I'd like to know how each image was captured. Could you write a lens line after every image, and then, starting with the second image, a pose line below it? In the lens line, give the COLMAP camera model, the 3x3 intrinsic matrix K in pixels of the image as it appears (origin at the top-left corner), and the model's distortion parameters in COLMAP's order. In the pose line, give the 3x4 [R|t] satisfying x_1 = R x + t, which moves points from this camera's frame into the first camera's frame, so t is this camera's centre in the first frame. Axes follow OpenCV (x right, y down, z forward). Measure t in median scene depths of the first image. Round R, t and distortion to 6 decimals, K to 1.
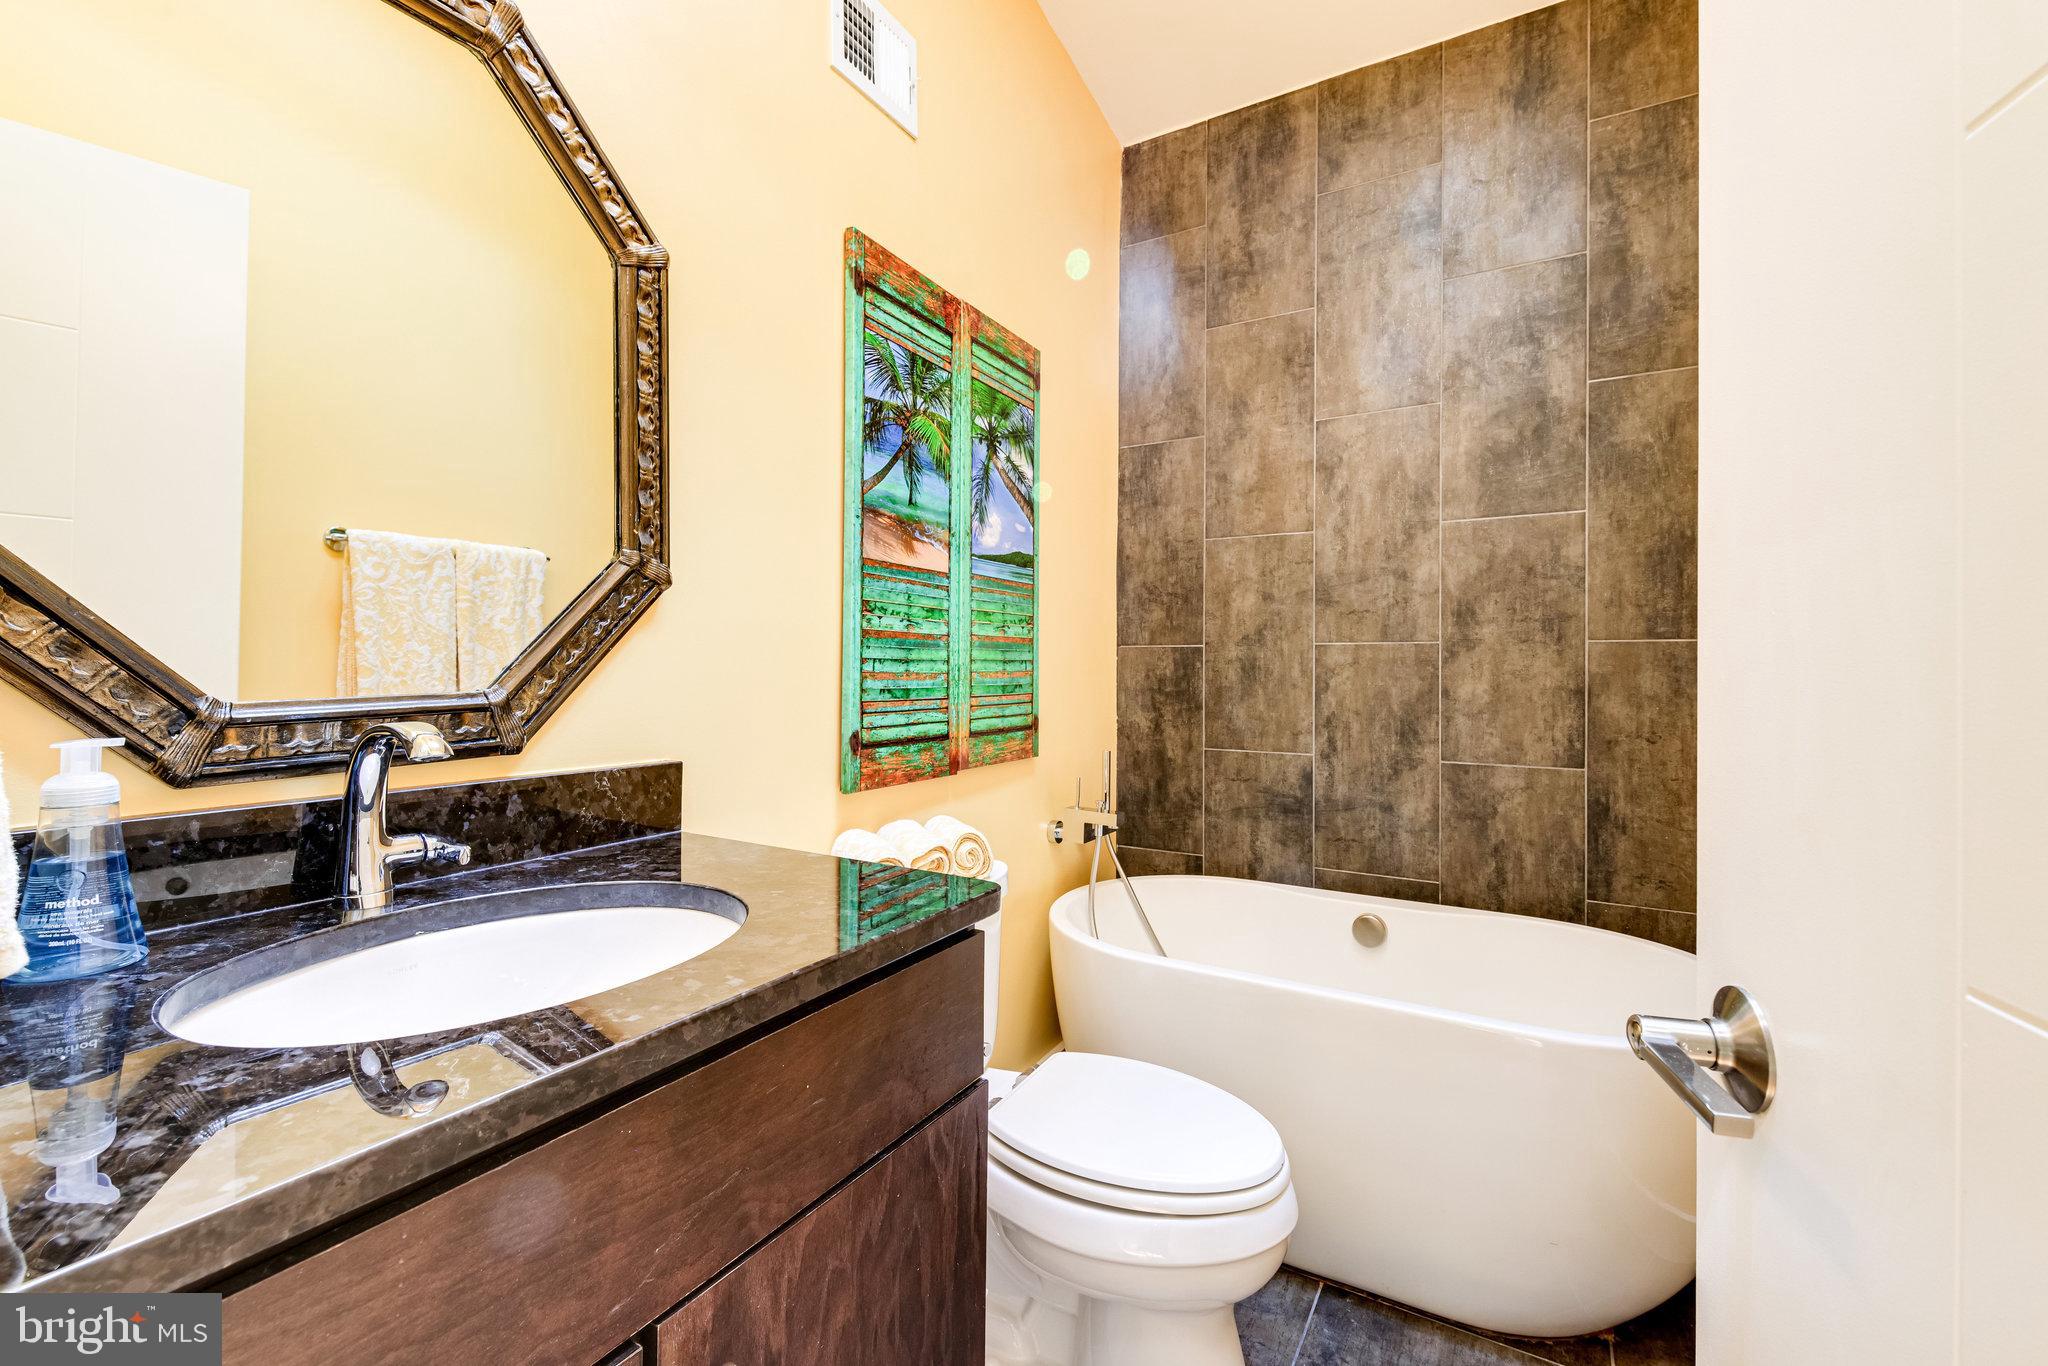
lens RADIAL K [[873.7, 0, 1019.3], [0, 873.7, 672.9], [0, 0, 1]] dist [0.003586, -0.000065]
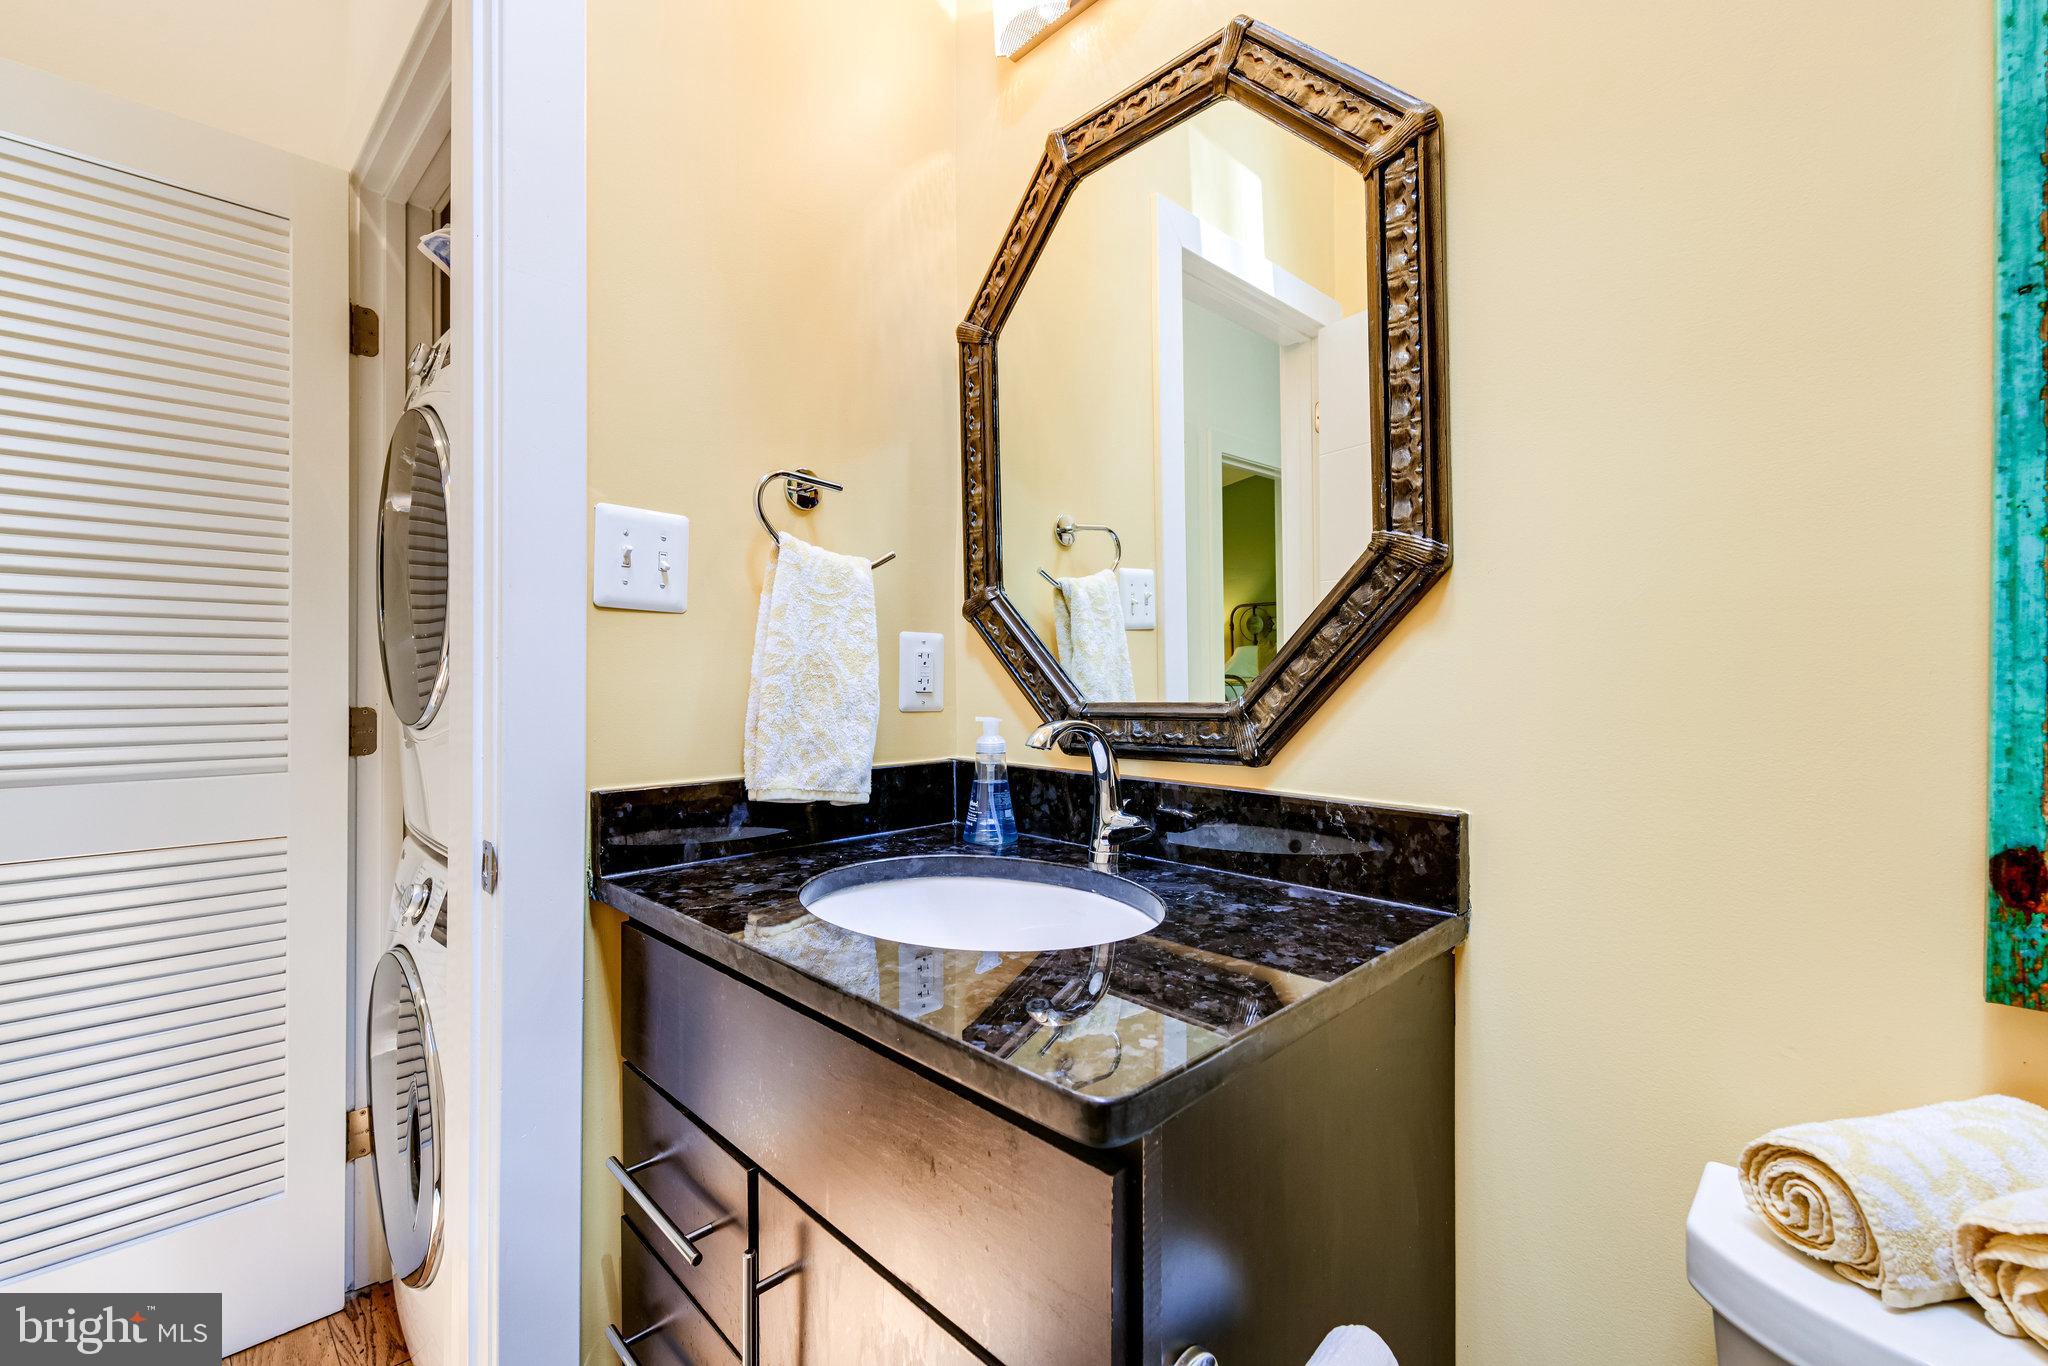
lens RADIAL K [[873.7, 0, 1019.3], [0, 873.7, 672.9], [0, 0, 1]] dist [0.003586, -0.000065]
pose [[-0.243269, -0.008805, -0.969919, 0.433911], [-0.014605, 0.999879, -0.005414, -0.002929], [0.969849, 0.012848, -0.243368, 0.965257]]
